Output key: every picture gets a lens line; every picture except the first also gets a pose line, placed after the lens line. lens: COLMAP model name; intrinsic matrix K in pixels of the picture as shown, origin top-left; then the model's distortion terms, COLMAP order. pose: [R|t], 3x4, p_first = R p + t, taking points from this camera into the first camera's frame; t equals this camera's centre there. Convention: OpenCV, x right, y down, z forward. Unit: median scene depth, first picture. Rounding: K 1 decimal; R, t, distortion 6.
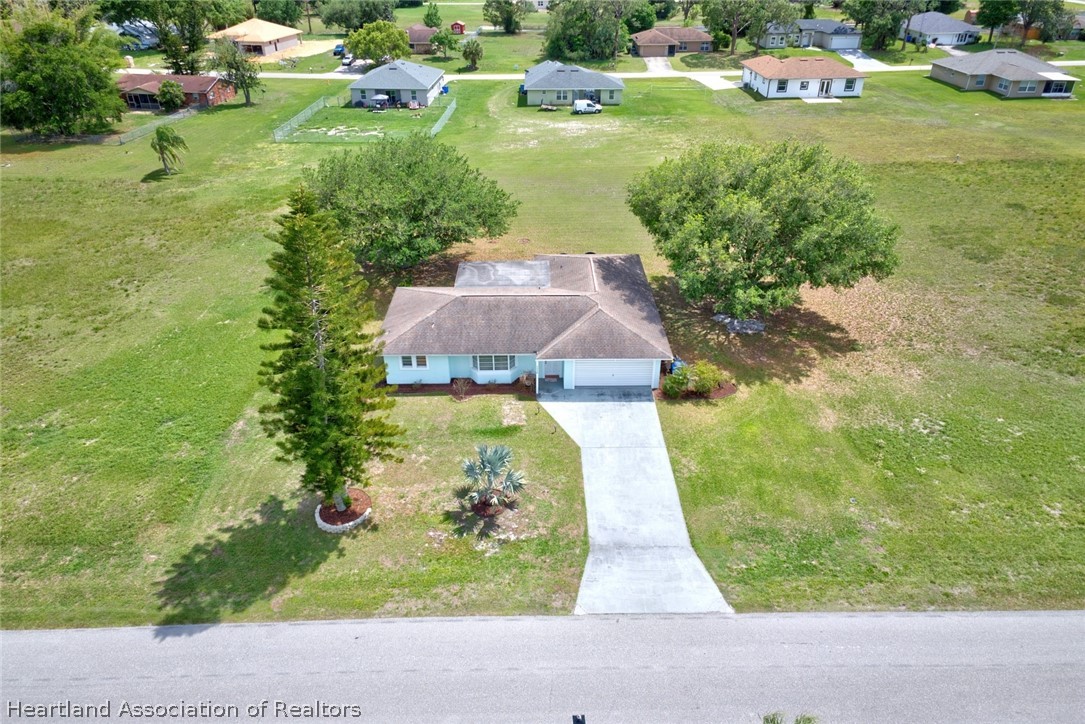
lens RADIAL K [[724.3, 0, 542.5], [0, 724.3, 362.0], [0, 0, 1]] dist [0.068795, -0.033807]
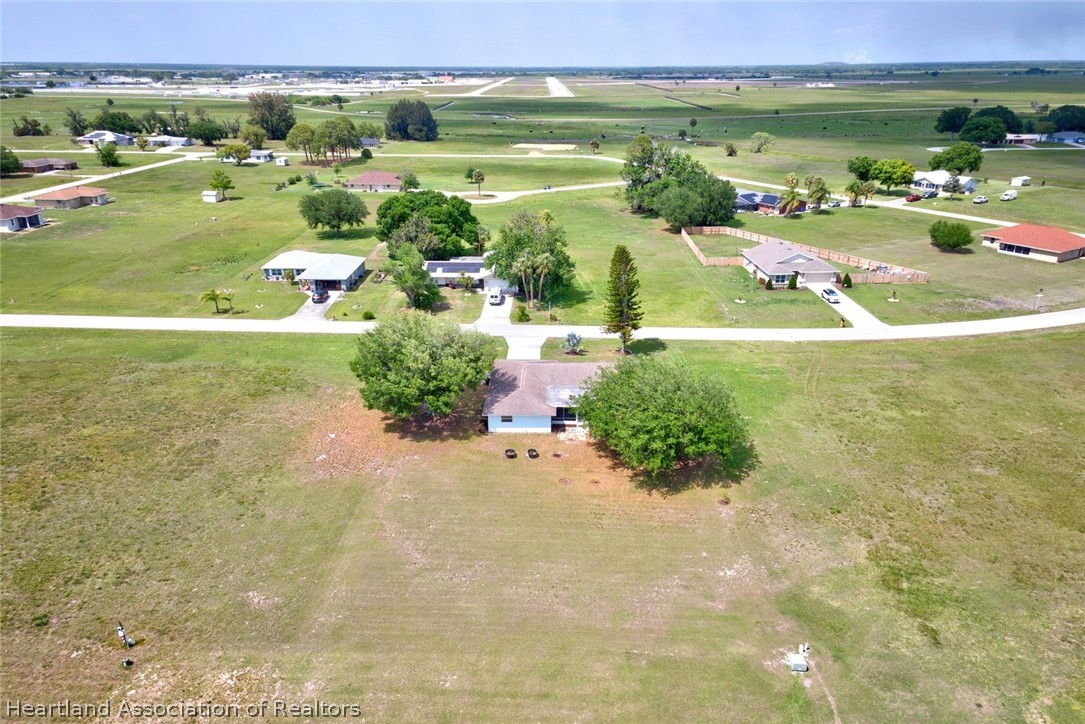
lens RADIAL K [[724.3, 0, 542.5], [0, 724.3, 362.0], [0, 0, 1]] dist [0.068795, -0.033807]
pose [[-0.999271, -0.010175, 0.036806, -0.048480], [0.022962, 0.610009, 0.792061, -1.775761], [-0.030512, 0.792329, -0.609331, 2.385328]]
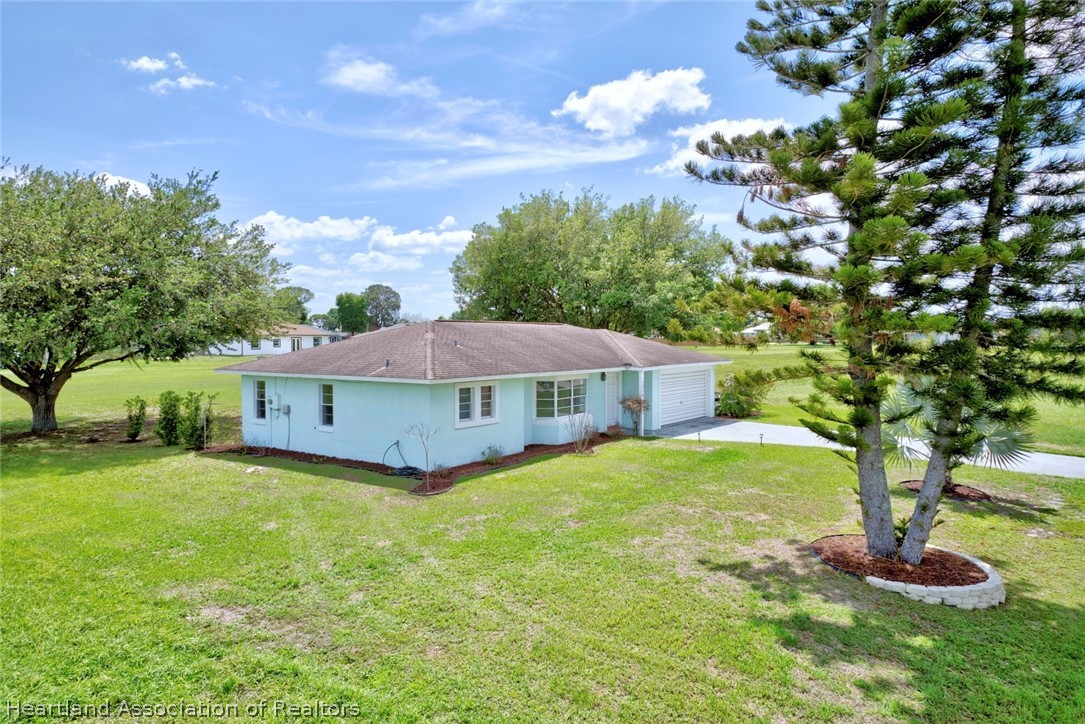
lens RADIAL K [[724.3, 0, 542.5], [0, 724.3, 362.0], [0, 0, 1]] dist [0.068795, -0.033807]
pose [[0.597094, -0.026473, 0.801734, -0.541033], [0.406973, 0.871274, -0.274326, 0.123705], [-0.691268, 0.490082, 0.531006, 0.751046]]
